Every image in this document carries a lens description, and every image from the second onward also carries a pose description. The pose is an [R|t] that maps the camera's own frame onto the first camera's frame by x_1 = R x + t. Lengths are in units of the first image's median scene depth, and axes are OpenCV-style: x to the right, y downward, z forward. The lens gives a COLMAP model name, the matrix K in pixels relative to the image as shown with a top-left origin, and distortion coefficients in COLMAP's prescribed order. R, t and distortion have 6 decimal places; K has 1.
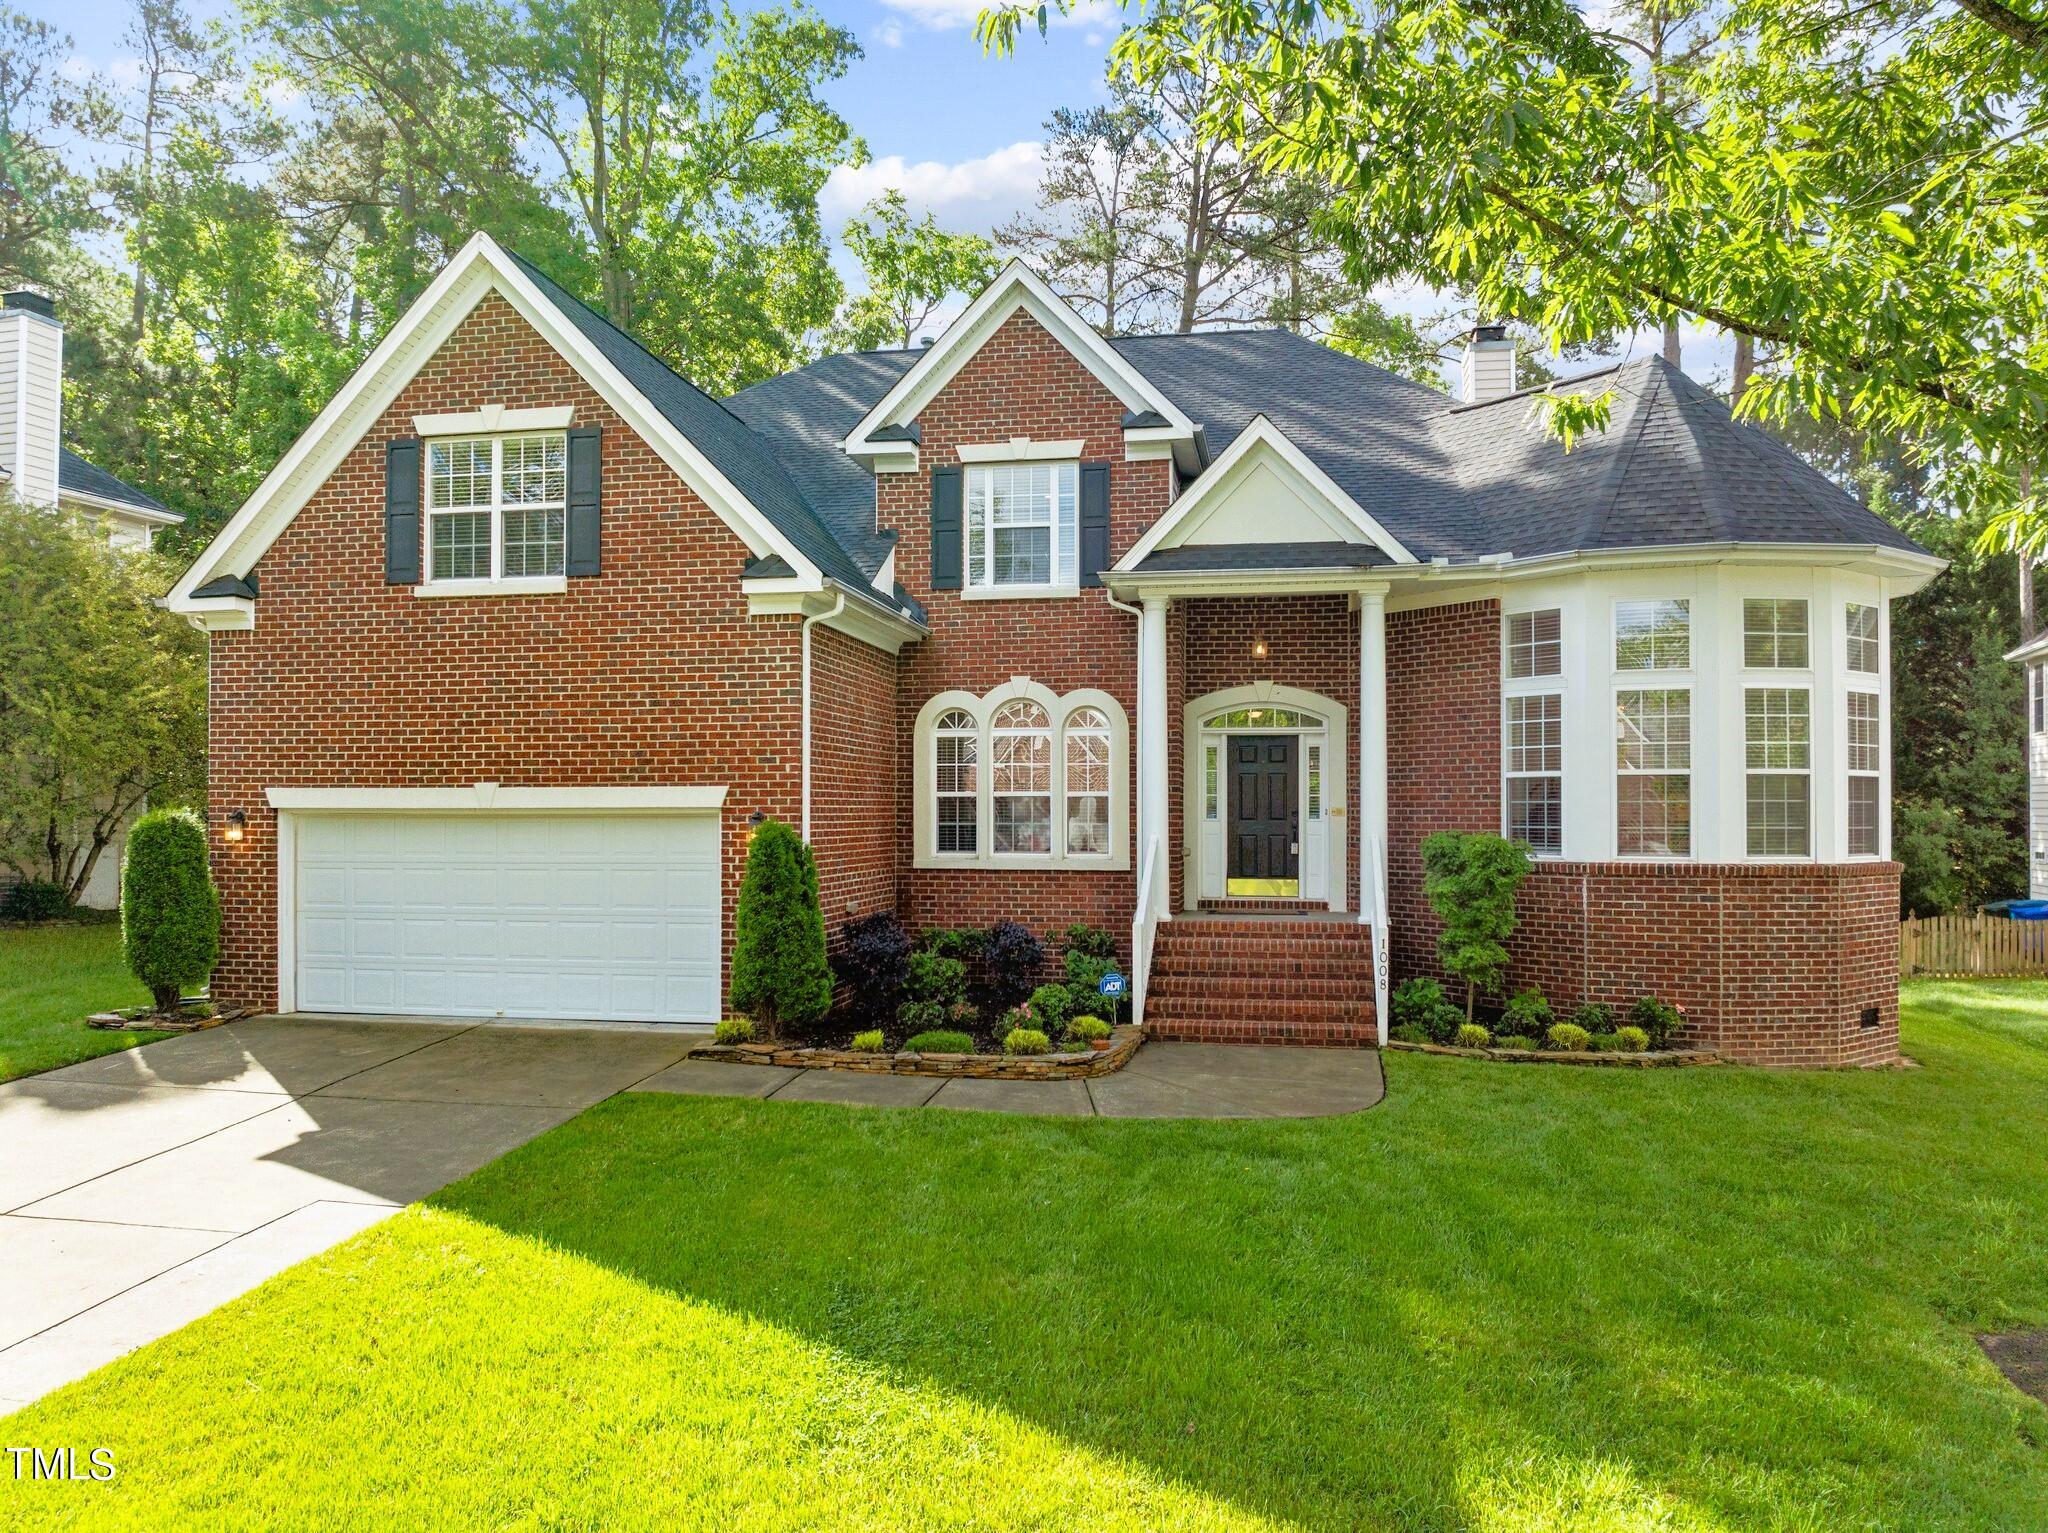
lens RADIAL K [[1544.4, 0, 1024.0], [0, 1544.4, 766.5], [0, 0, 1]] dist [-0.061139, -0.044390]
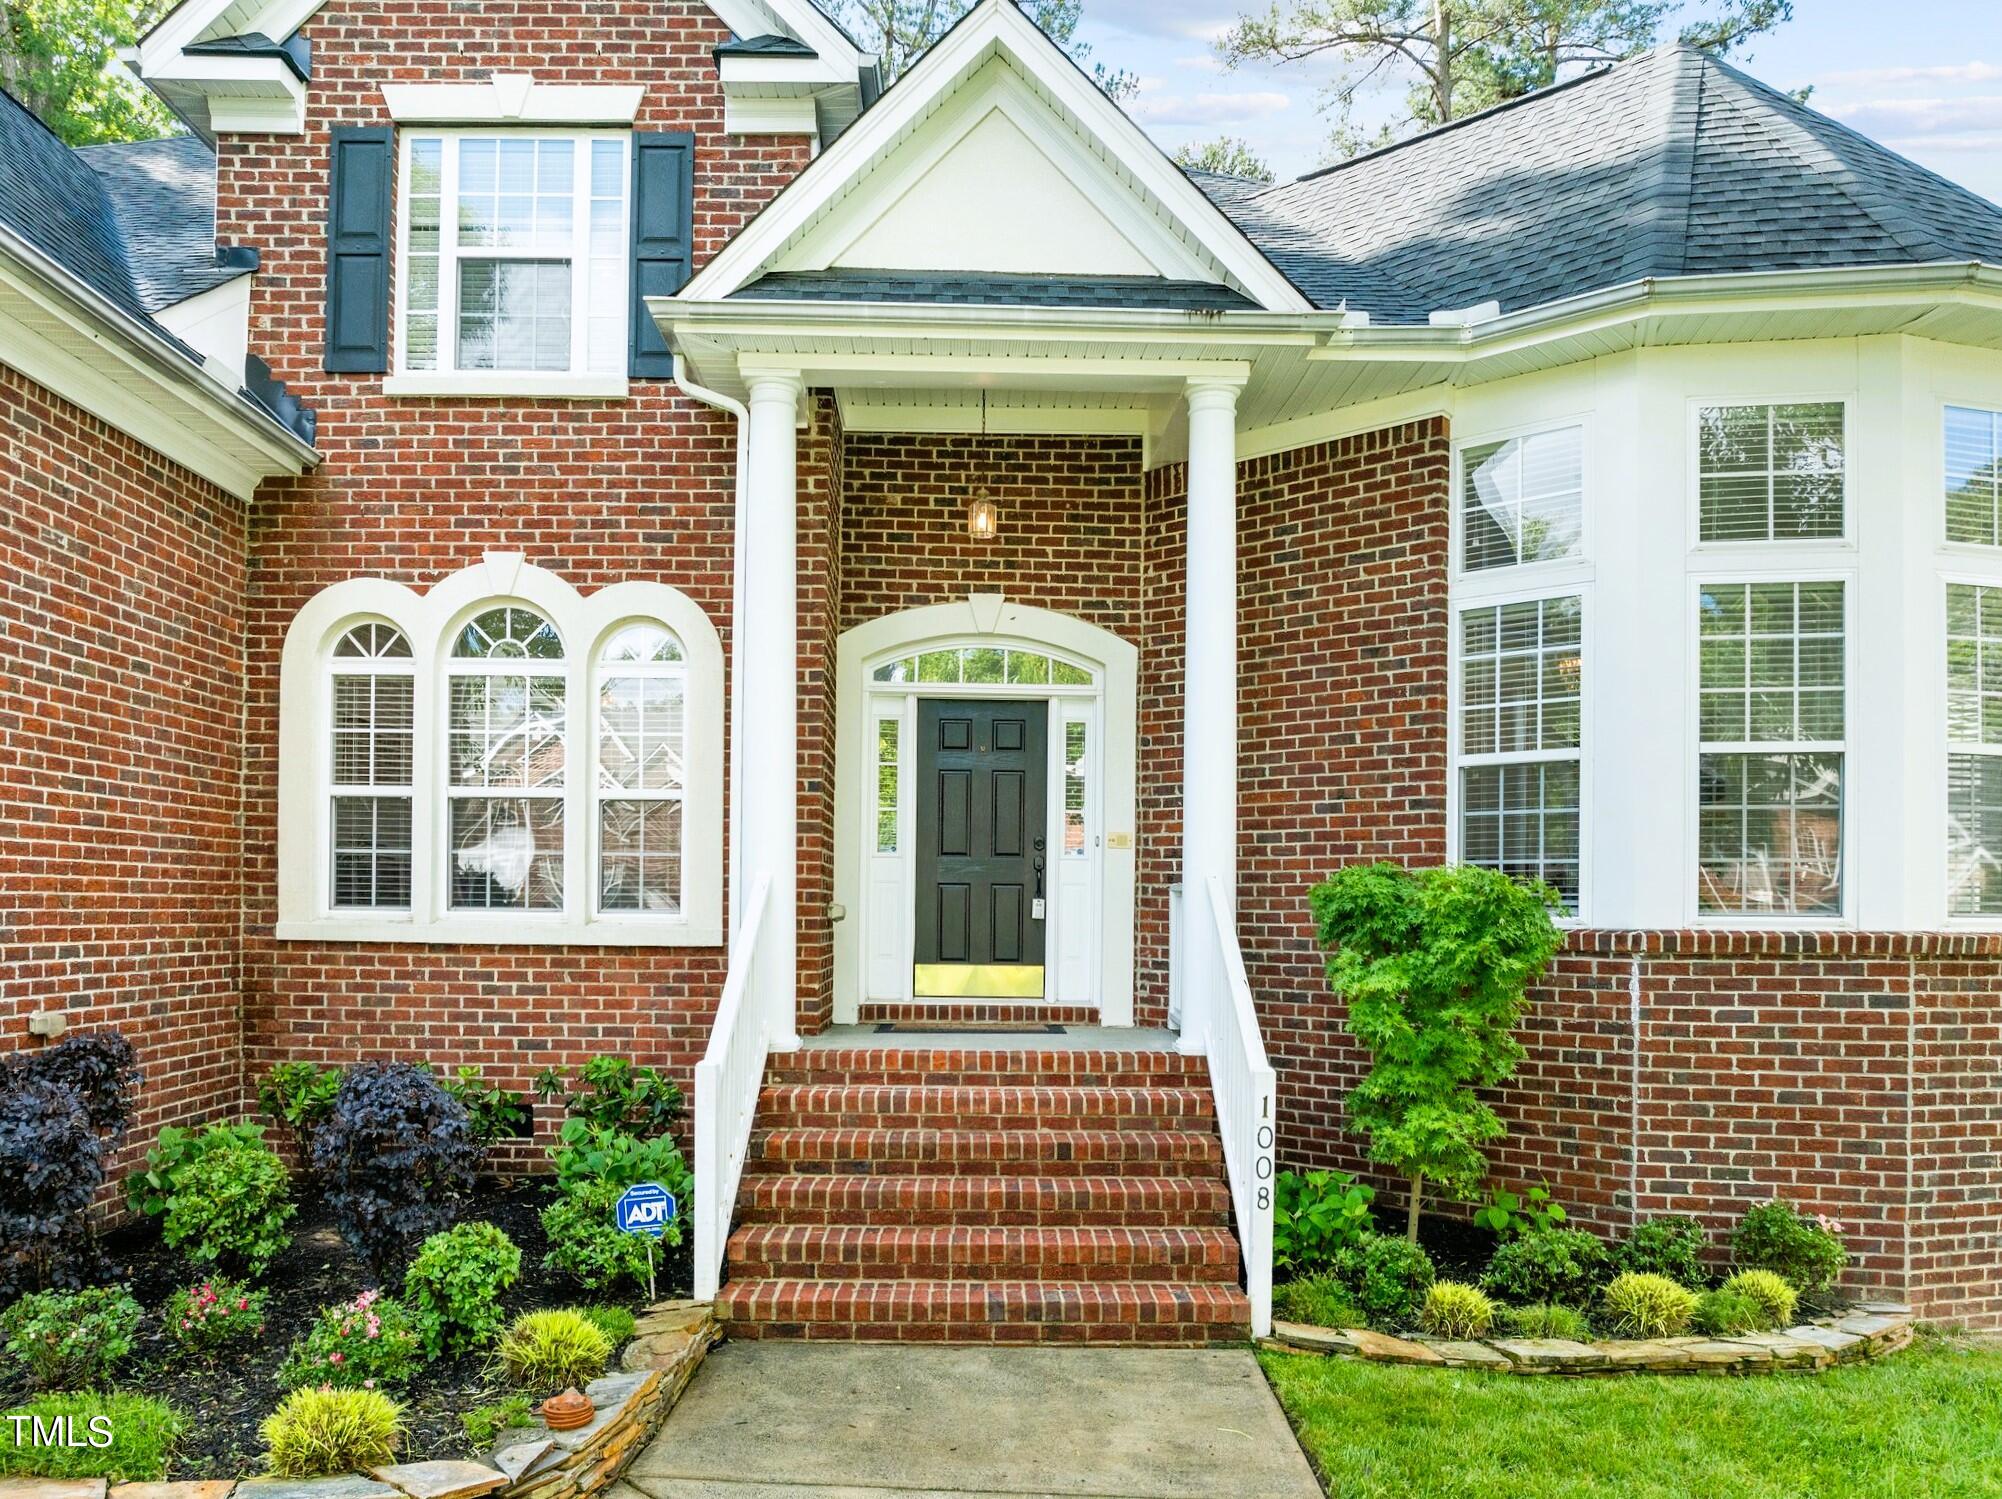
lens RADIAL K [[2629.7, 0, 1001.0], [0, 2629.7, 749.5], [0, 0, 1]] dist [-0.109872, -0.046857]
pose [[0.986648, 0.012484, 0.162388, 0.022051], [-0.010925, 0.999885, -0.010492, 0.013308], [-0.162501, 0.008578, 0.986671, 0.168825]]
